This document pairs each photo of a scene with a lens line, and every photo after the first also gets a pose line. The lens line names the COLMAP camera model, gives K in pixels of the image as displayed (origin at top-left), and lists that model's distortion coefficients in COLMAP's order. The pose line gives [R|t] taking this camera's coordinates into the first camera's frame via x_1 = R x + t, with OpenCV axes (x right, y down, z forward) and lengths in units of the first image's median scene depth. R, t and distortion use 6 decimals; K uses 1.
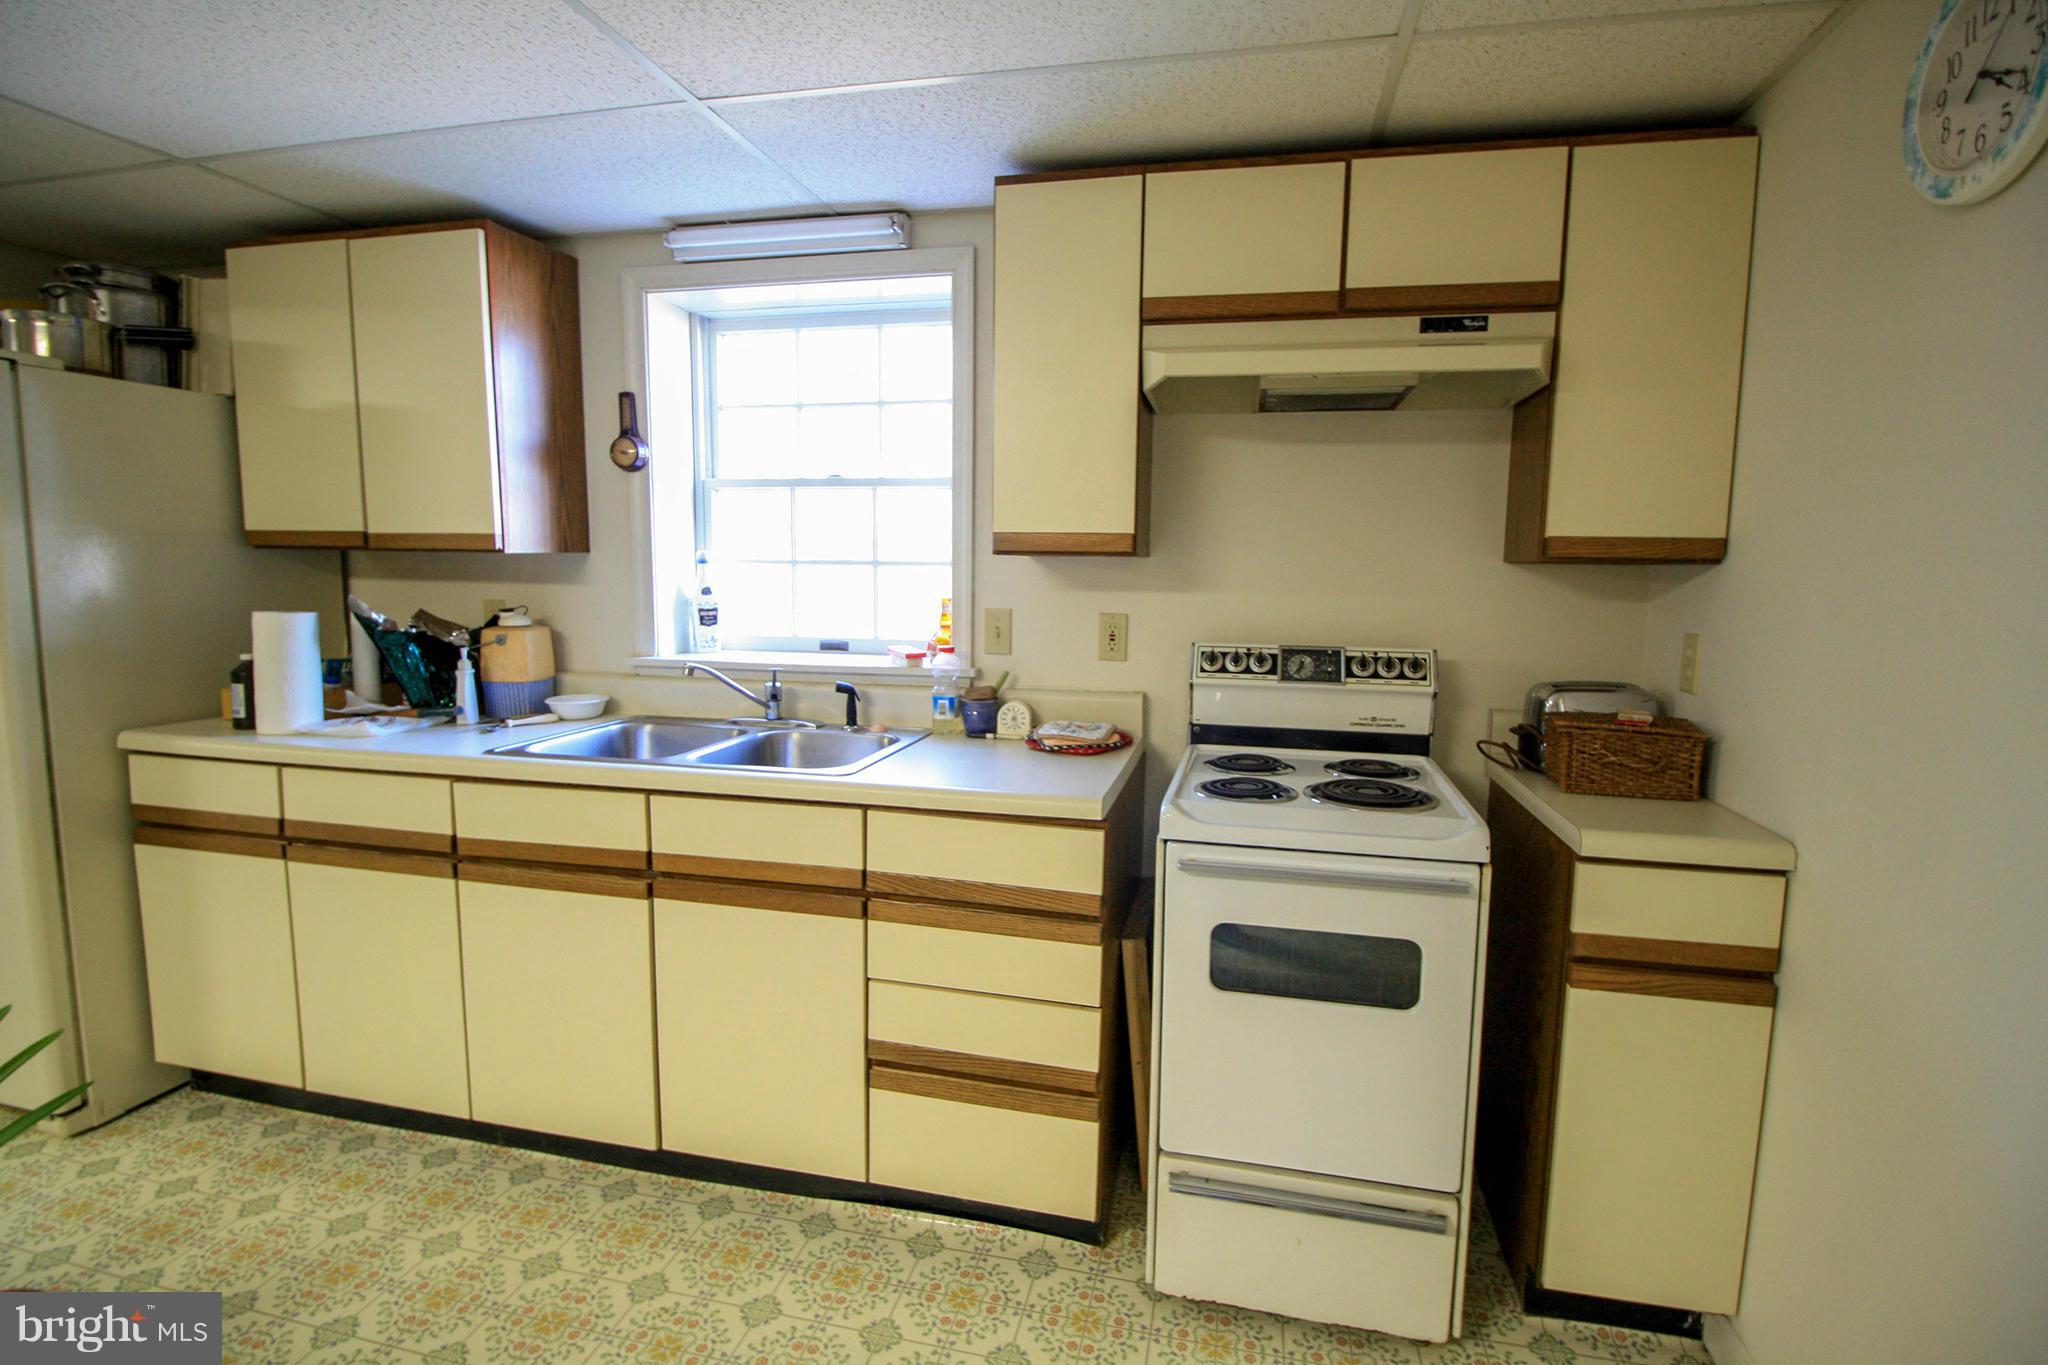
lens RADIAL K [[951.4, 0, 1053.7], [0, 951.4, 657.9], [0, 0, 1]] dist [0.000457, -0.013514]
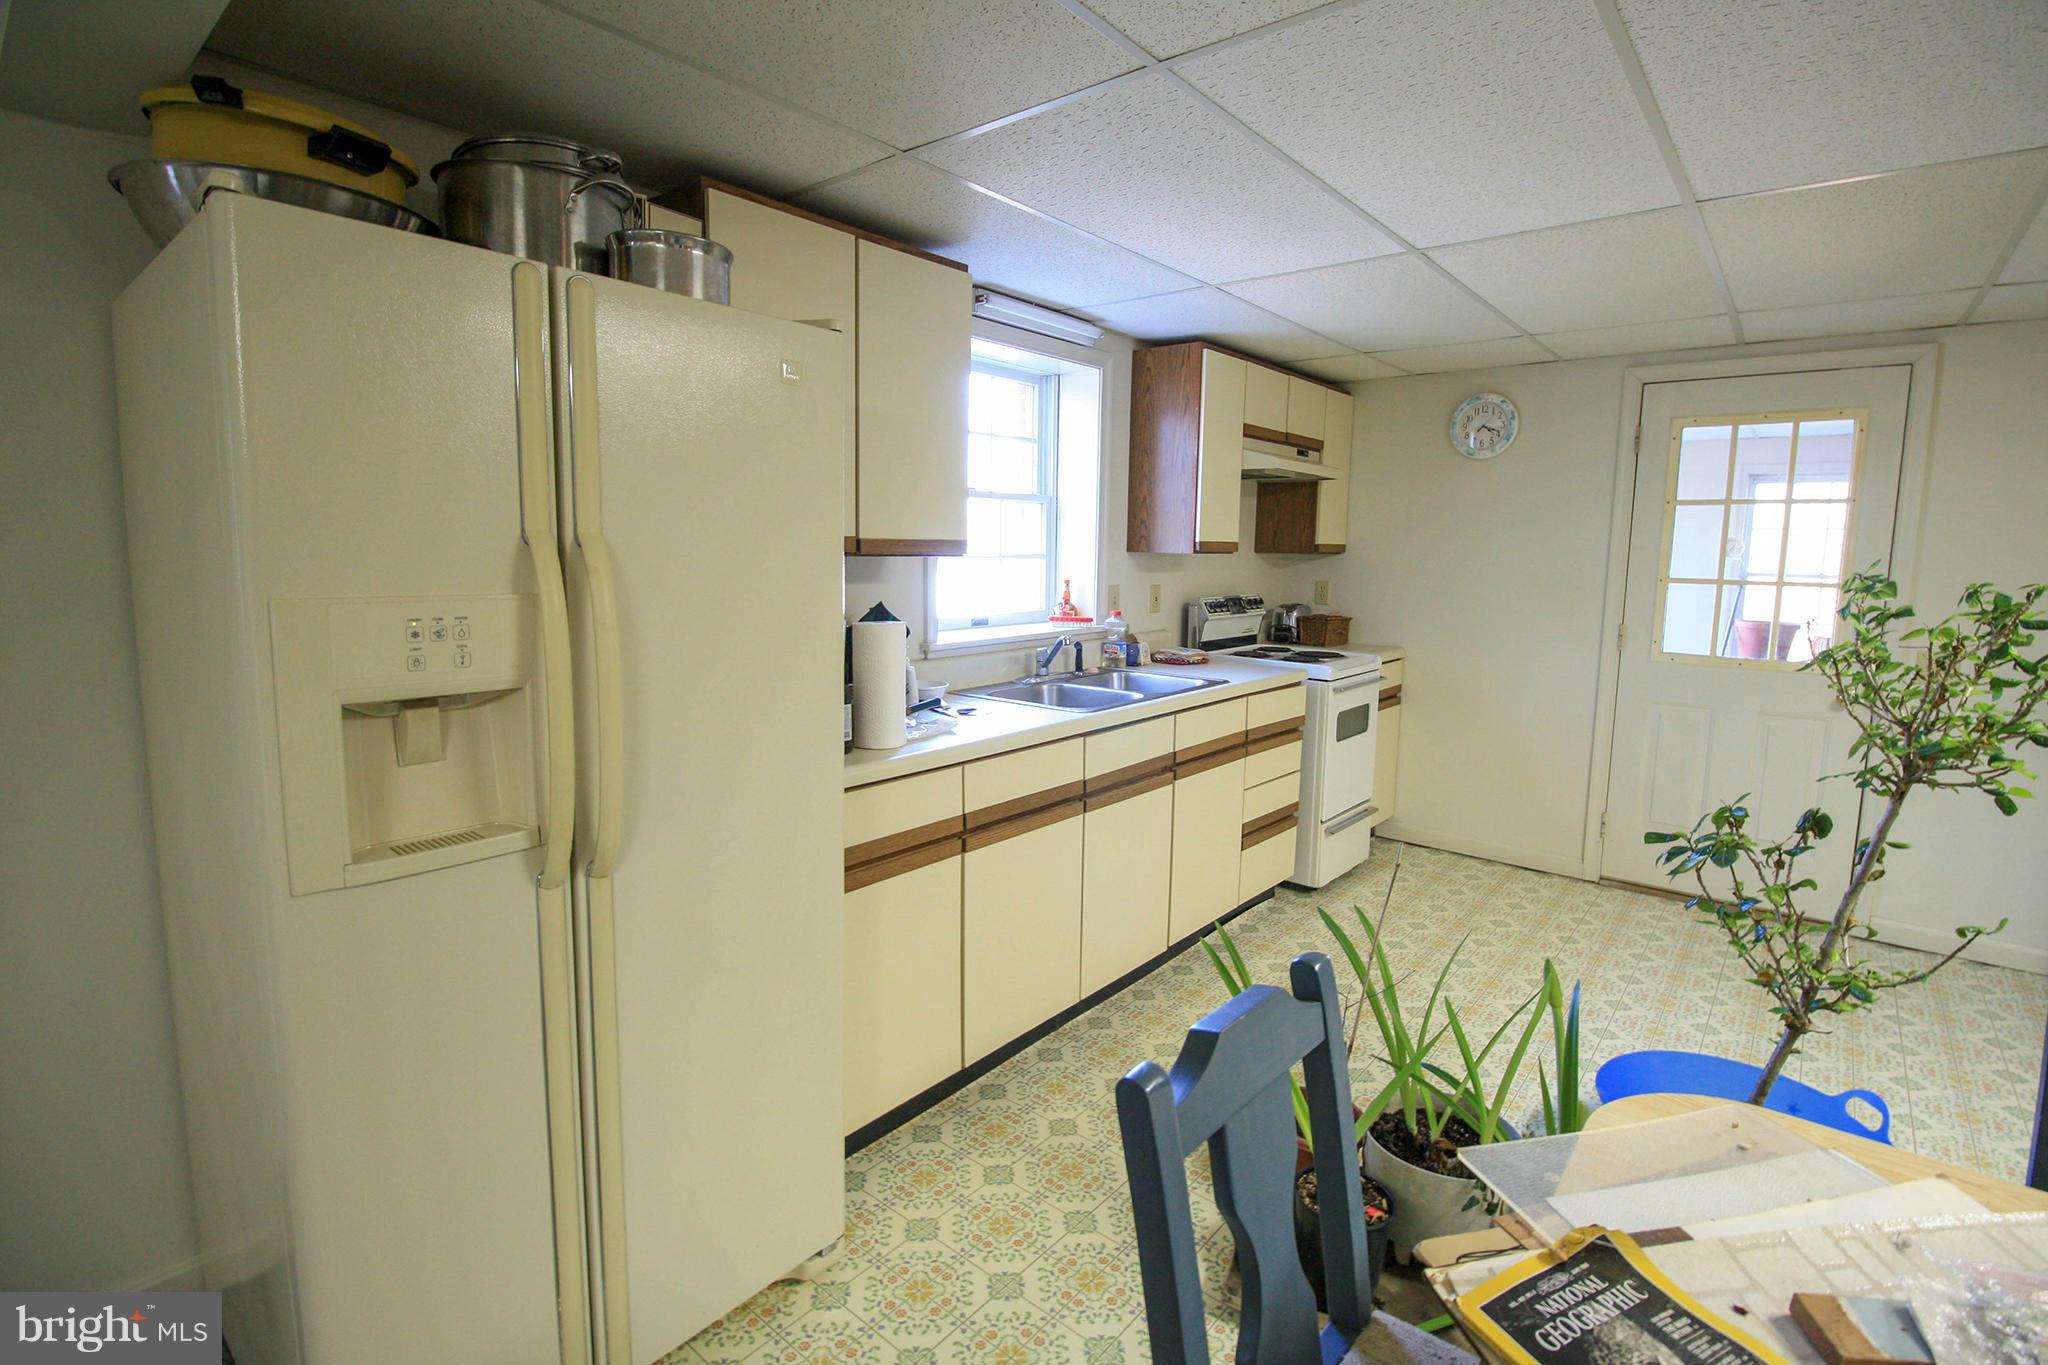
lens RADIAL K [[951.6, 0, 1044.5], [0, 951.6, 649.0], [0, 0, 1]] dist [-0.001352, -0.014253]
pose [[0.460116, -0.105802, 0.881533, -1.686703], [0.079305, 0.993803, 0.077884, -0.089300], [-0.884310, 0.034074, 0.465655, 0.416240]]
